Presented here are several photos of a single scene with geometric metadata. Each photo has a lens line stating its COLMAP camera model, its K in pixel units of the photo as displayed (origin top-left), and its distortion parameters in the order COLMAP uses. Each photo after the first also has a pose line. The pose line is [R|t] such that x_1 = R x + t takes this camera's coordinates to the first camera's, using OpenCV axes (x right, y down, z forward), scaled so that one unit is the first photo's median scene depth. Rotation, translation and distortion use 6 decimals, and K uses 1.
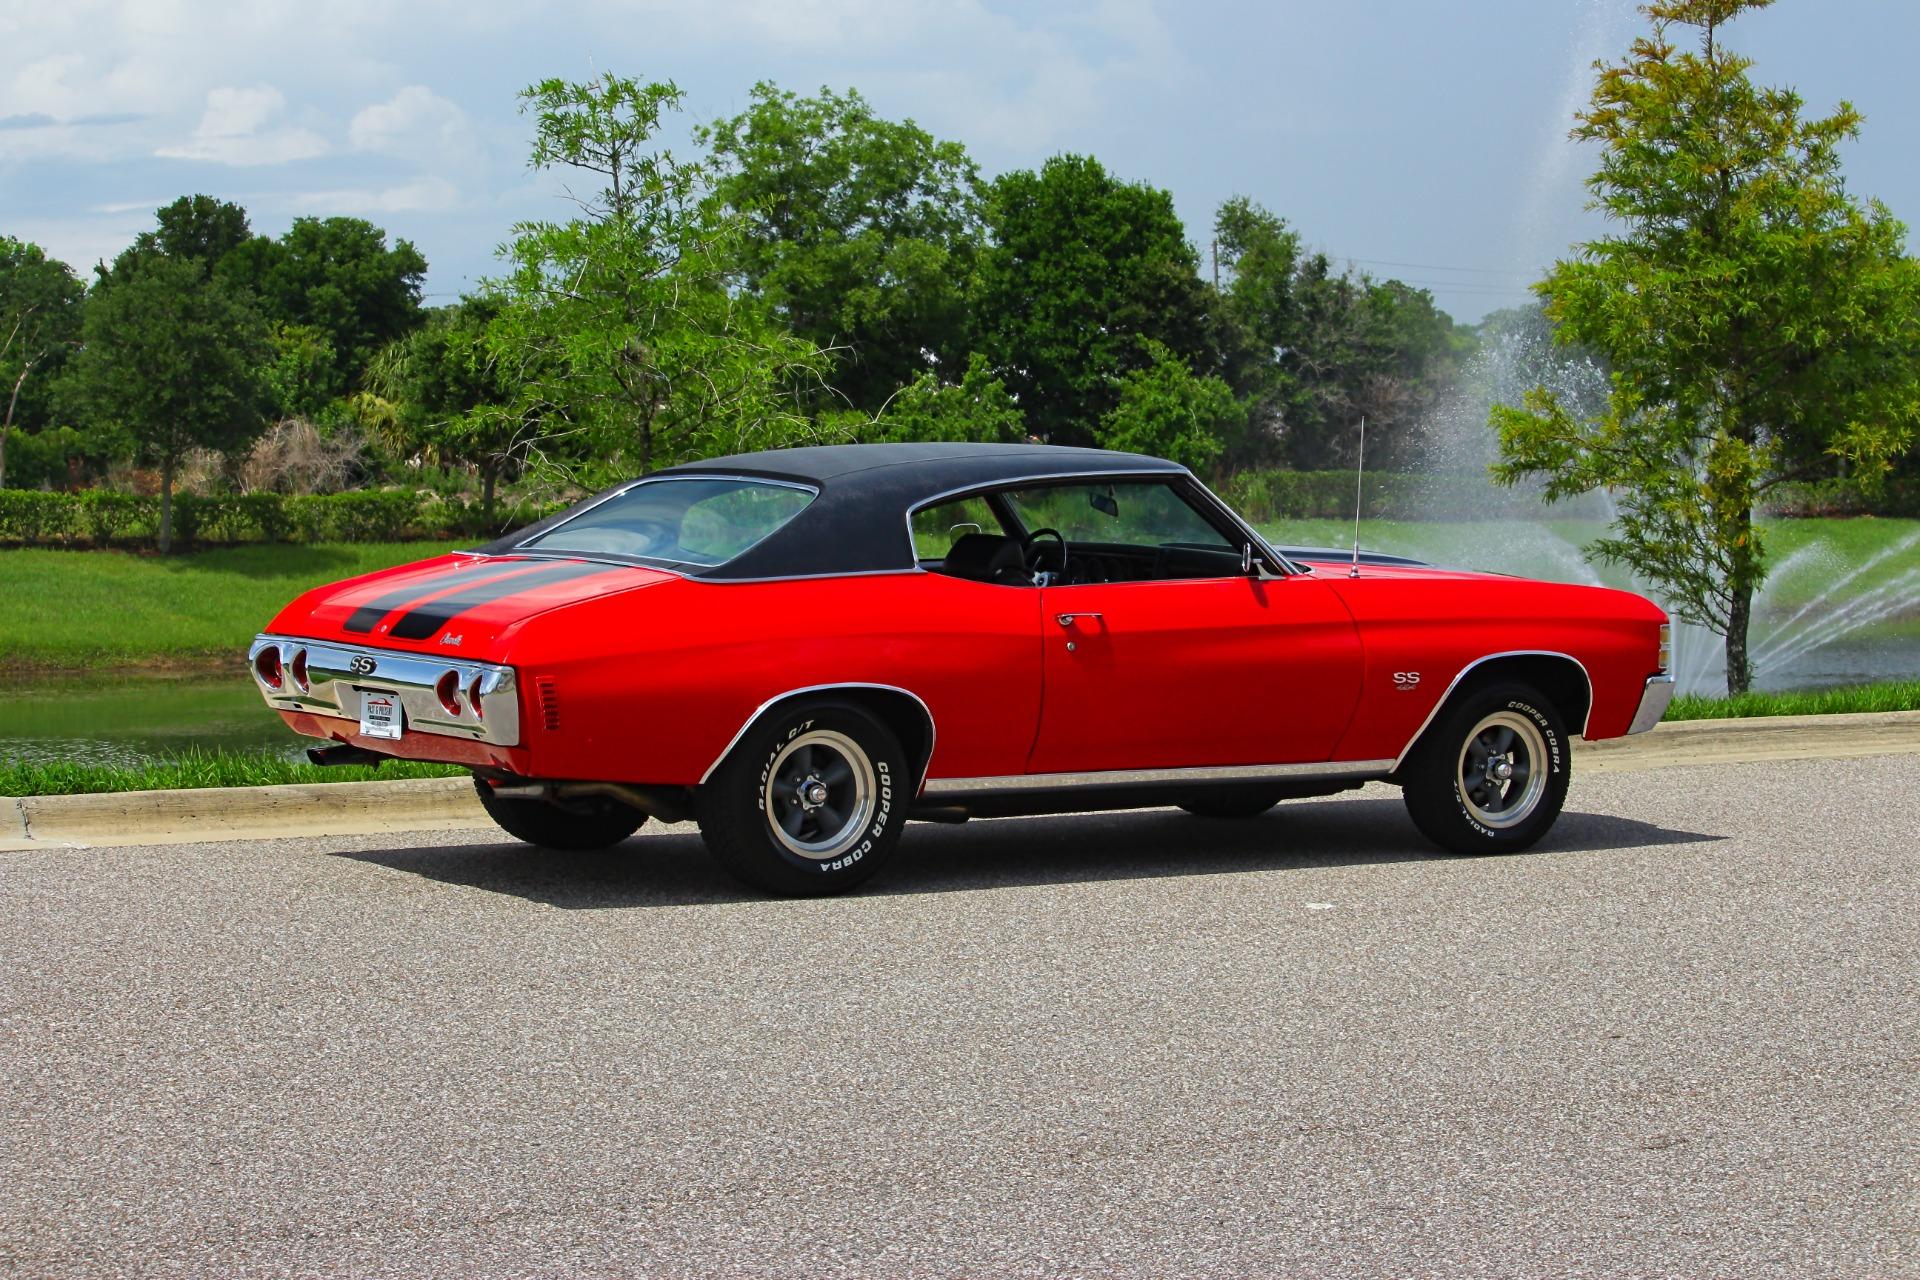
lens RADIAL K [[4884.1, 0, 1054.3], [0, 4884.1, 601.4], [0, 0, 1]] dist [-0.394445, -0.422401]
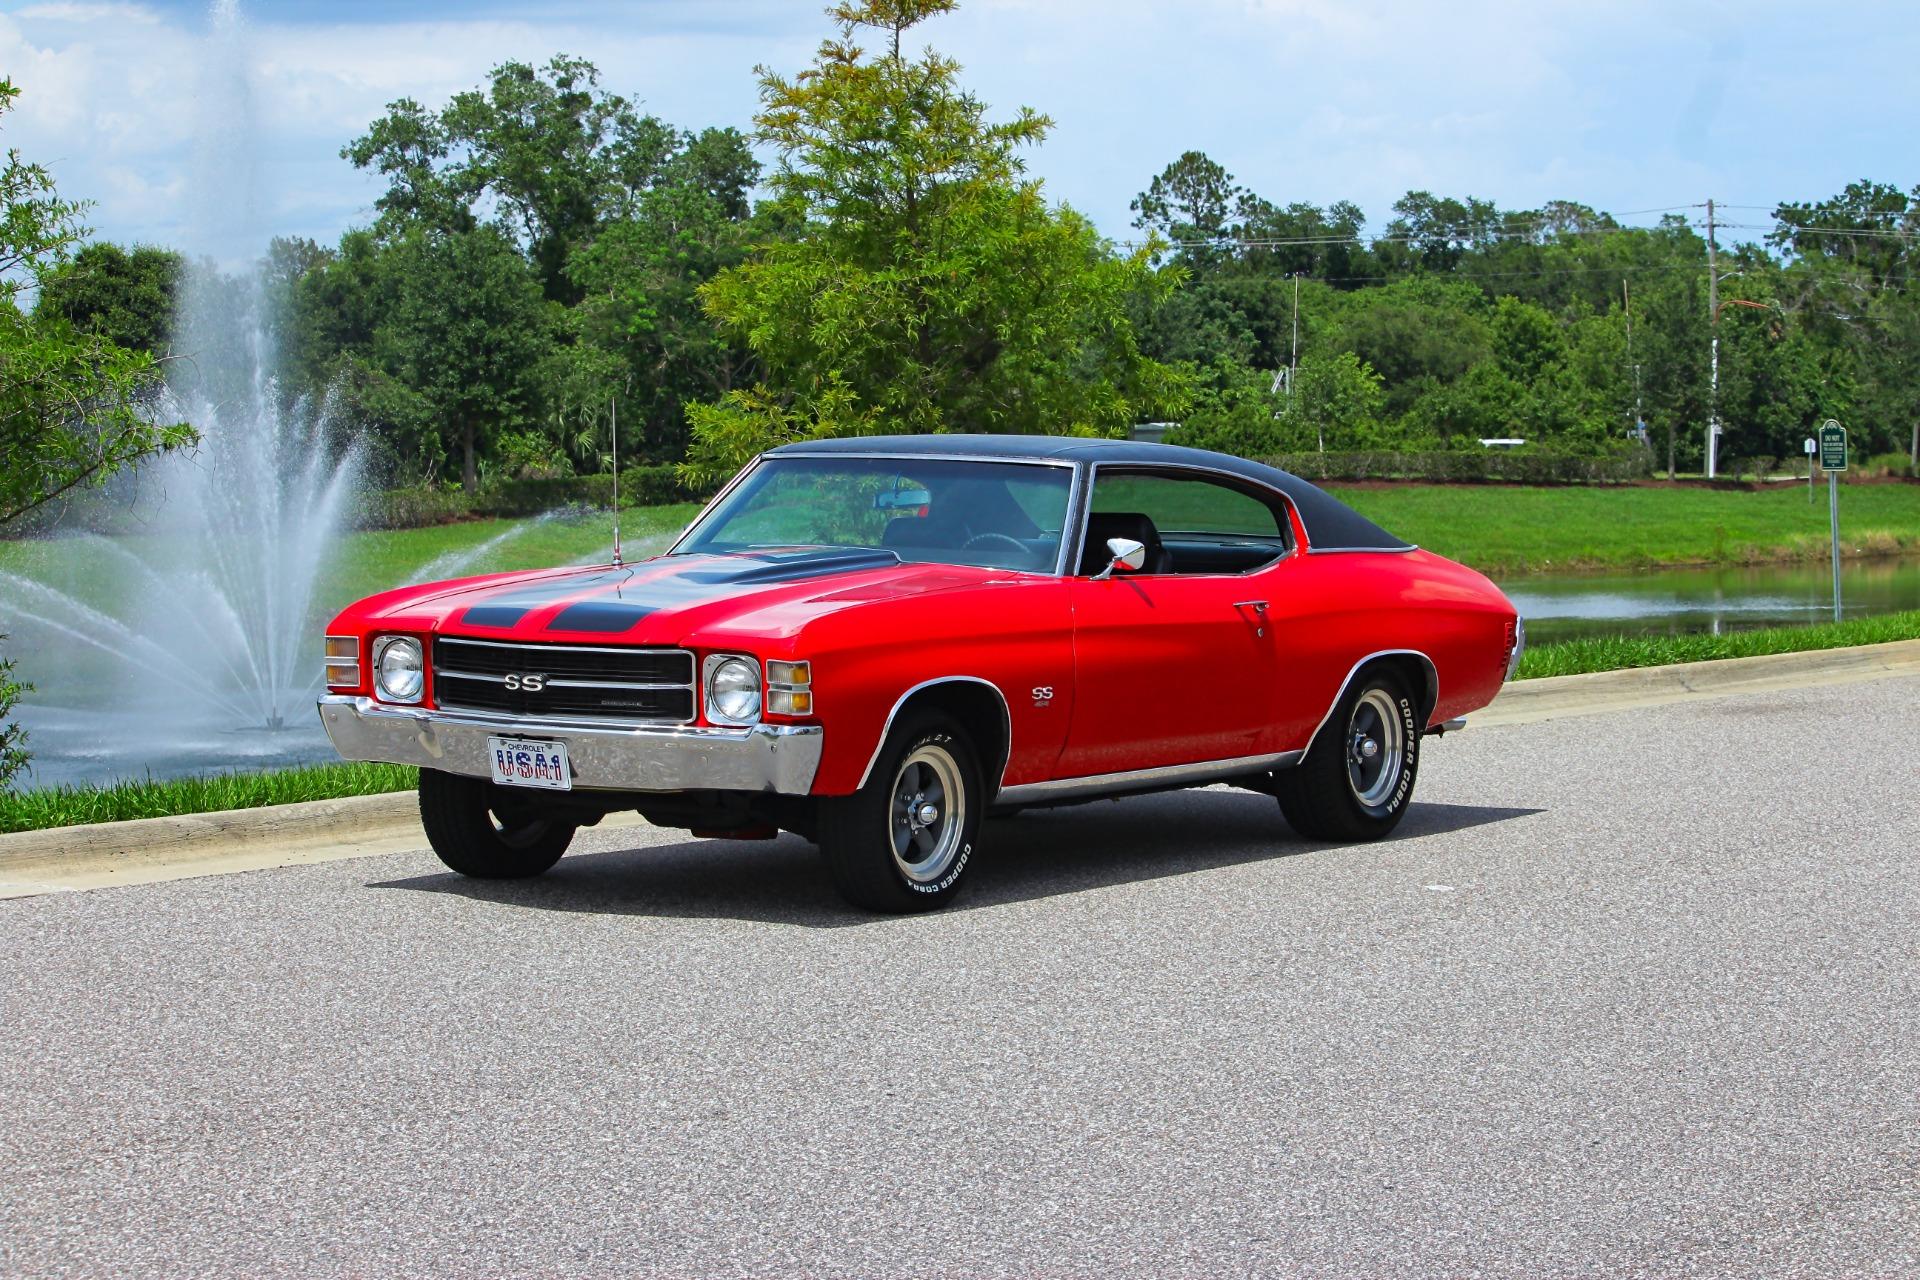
lens RADIAL K [[4840.1, 0, 960.0], [0, 4840.1, 640.0], [0, 0, 1]] dist [-0.401155, -0.106339]
pose [[0.938256, -0.026569, 0.344919, -0.231838], [0.025105, 0.999647, 0.008710, 0.000130], [-0.345029, 0.000487, 0.938592, 0.061225]]
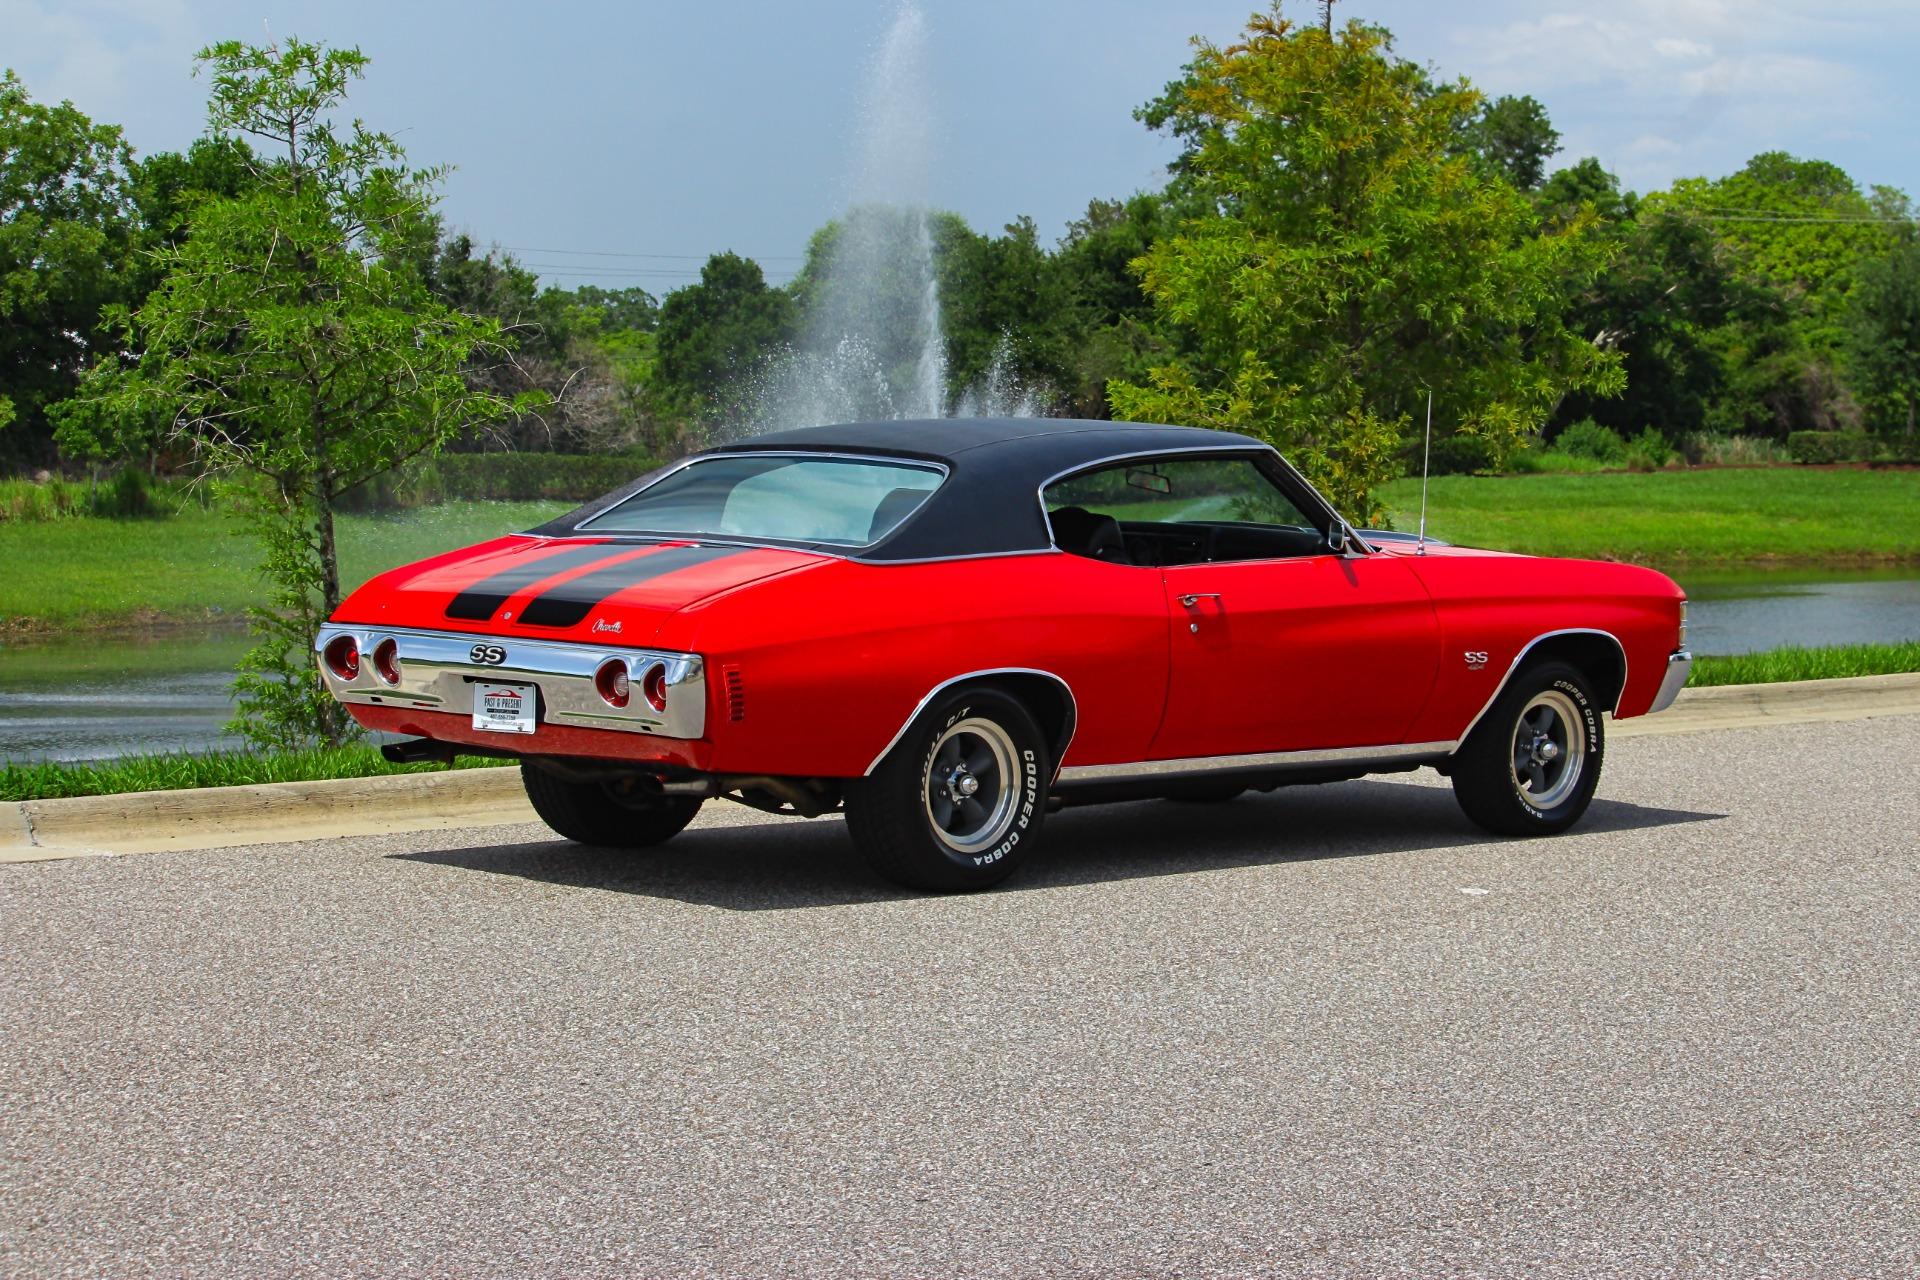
lens RADIAL K [[4884.1, 0, 1054.3], [0, 4884.1, 601.4], [0, 0, 1]] dist [-0.394445, -0.422401]
pose [[0.980649, -0.007563, 0.195627, -0.133513], [0.006831, 0.999967, 0.004418, -0.000334], [-0.195654, -0.002996, 0.980668, 0.035752]]
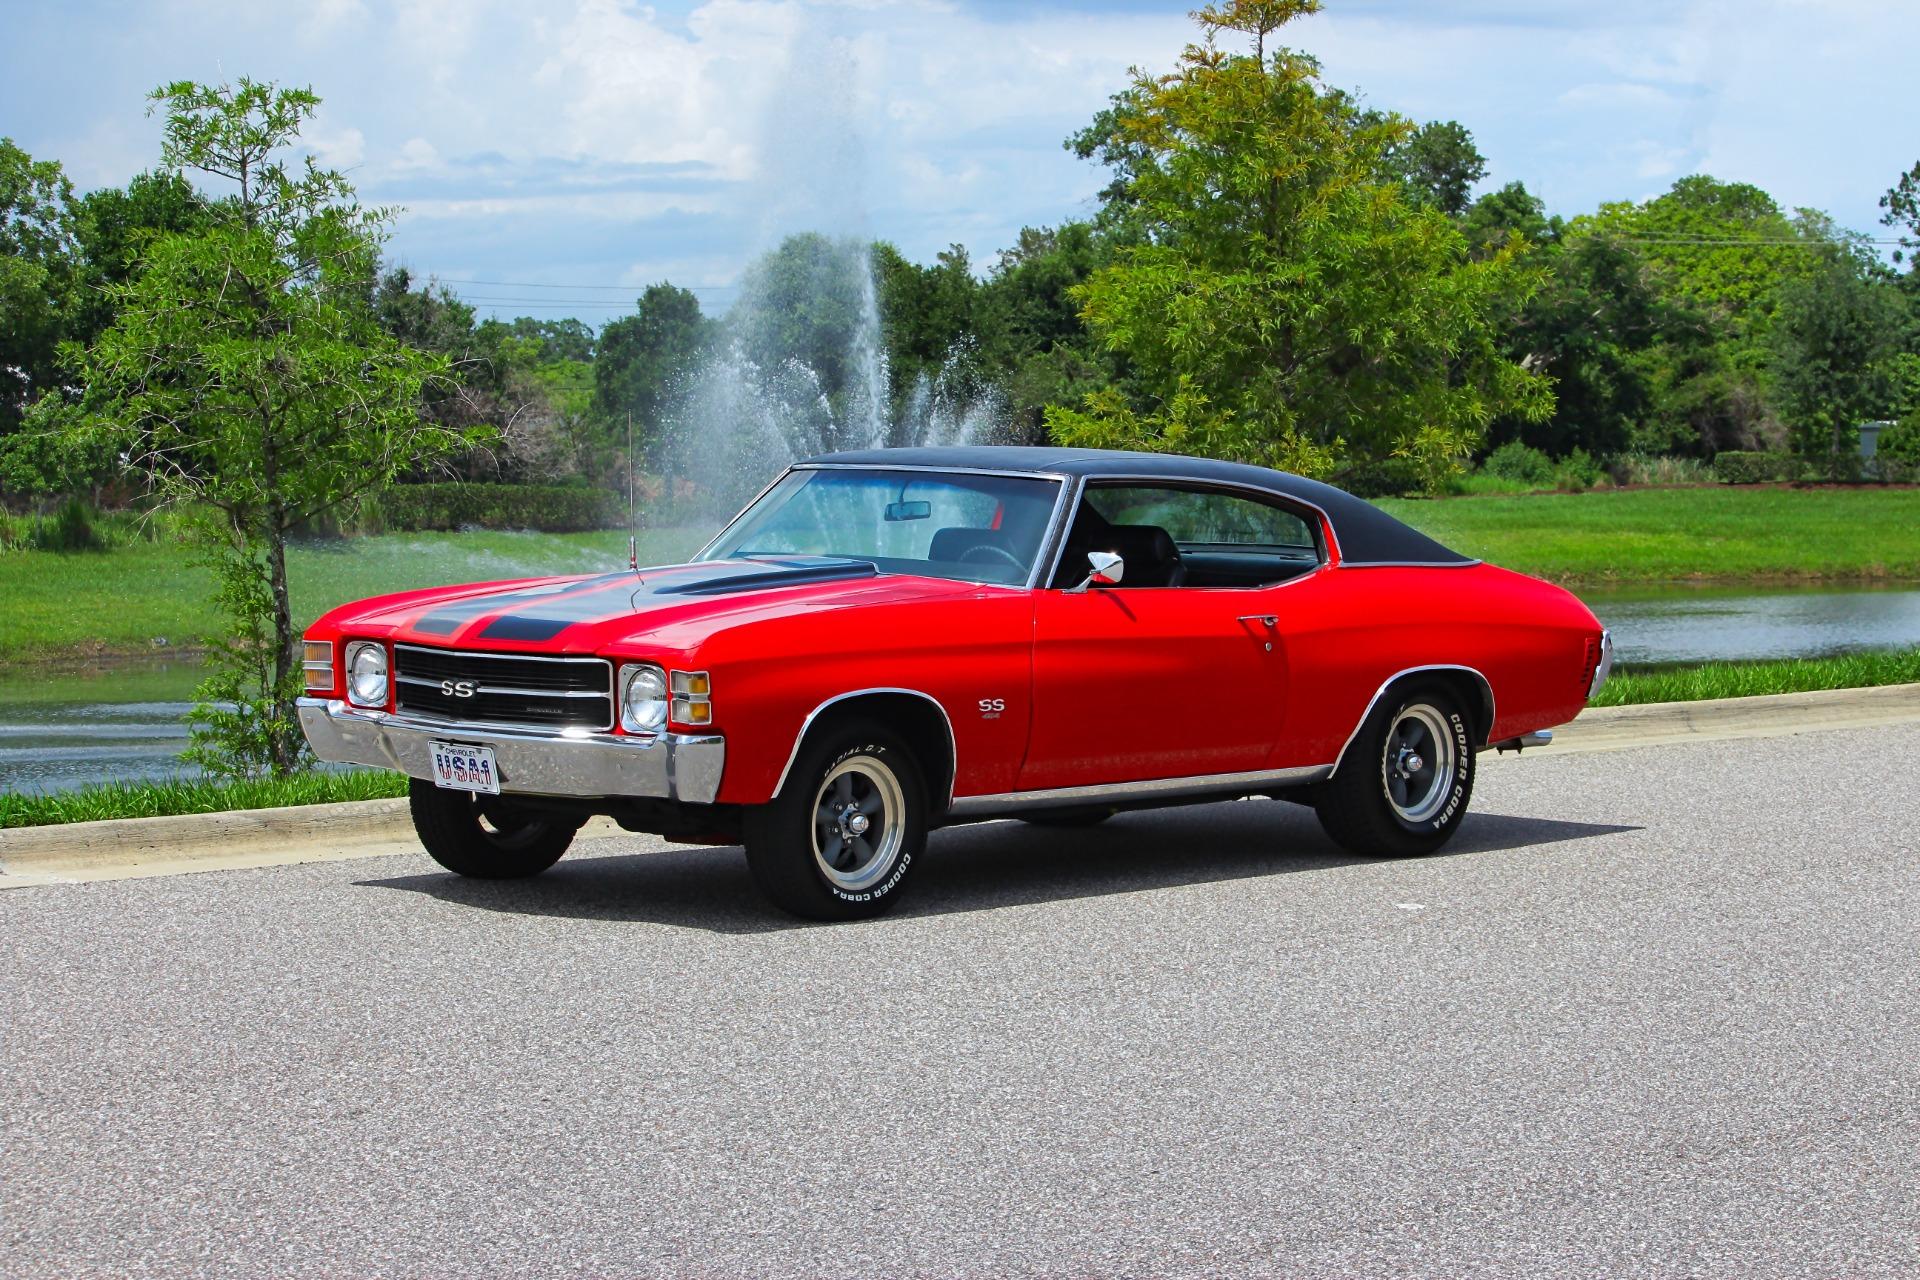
lens RADIAL K [[4840.1, 0, 960.0], [0, 4840.1, 640.0], [0, 0, 1]] dist [-0.401155, -0.106339]
pose [[0.981708, -0.016214, 0.189700, -0.136031], [0.015108, 0.999859, 0.007277, -0.000437], [-0.189791, -0.004278, 0.981815, 0.028425]]
